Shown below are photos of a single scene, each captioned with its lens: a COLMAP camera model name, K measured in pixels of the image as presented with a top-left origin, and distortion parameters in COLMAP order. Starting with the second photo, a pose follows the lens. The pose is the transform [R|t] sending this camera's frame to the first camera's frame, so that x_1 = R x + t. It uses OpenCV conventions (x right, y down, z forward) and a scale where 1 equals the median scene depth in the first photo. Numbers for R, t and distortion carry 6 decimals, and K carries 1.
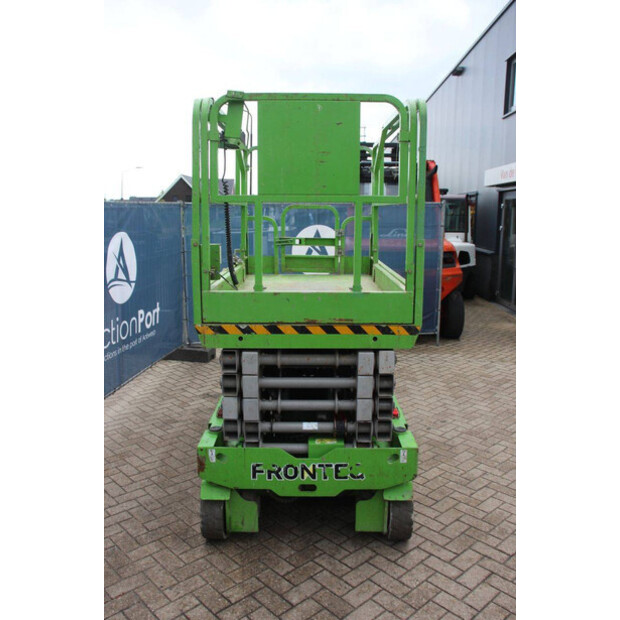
lens RADIAL K [[560.6, 0, 310.0], [0, 560.6, 310.0], [0, 0, 1]] dist [-0.147248, 0.175163]
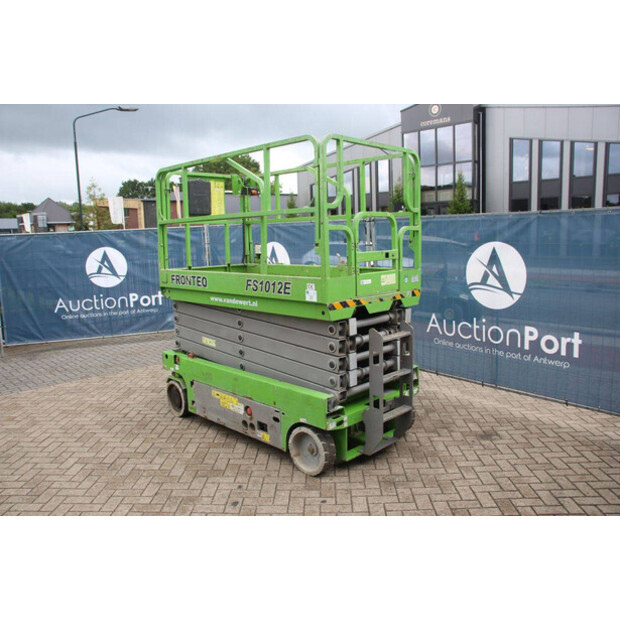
lens RADIAL K [[511.6, 0, 310.0], [0, 511.6, 310.0], [0, 0, 1]] dist [-0.163948, 0.151870]
pose [[-0.702539, 0.108693, -0.703296, 1.038250], [-0.108116, 0.960494, 0.256442, -0.386783], [0.703385, 0.256199, -0.663032, 2.457446]]
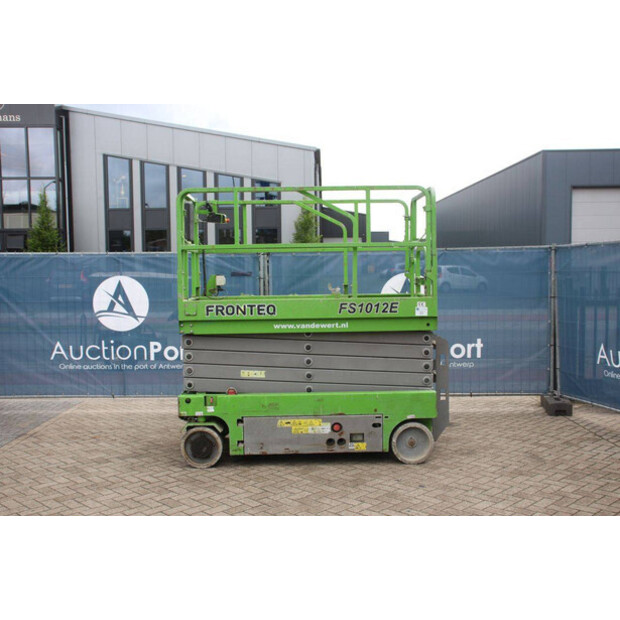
lens RADIAL K [[702.7, 0, 310.0], [0, 702.7, 310.0], [0, 0, 1]] dist [-0.010348, 0.010617]
pose [[0.024728, 0.047133, -0.998582, 2.251547], [-0.159702, 0.986246, 0.042596, -0.153591], [0.986855, 0.158423, 0.031916, 1.271016]]
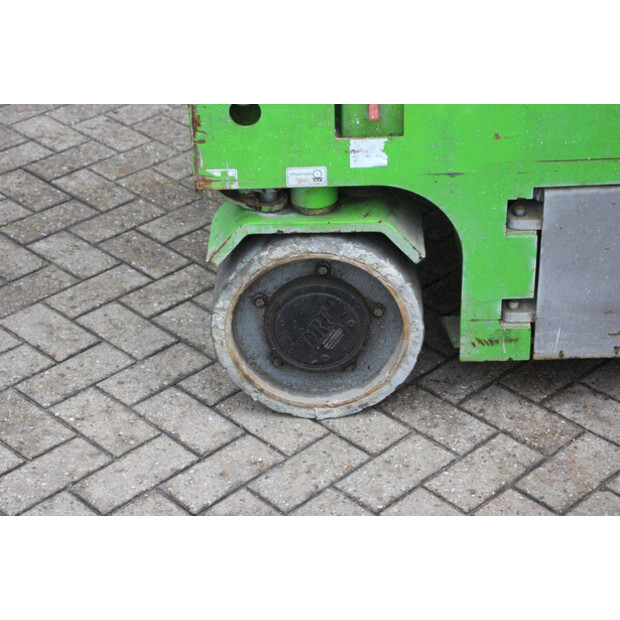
lens RADIAL K [[1466.0, 0, 310.0], [0, 1466.0, 310.0], [0, 0, 1]] dist [0.385196, 0.100253]
pose [[0.011304, 0.527781, -0.849305, 0.916537], [-0.146494, 0.841069, 0.520713, -0.070130], [0.989147, 0.118532, 0.086824, 1.004538]]
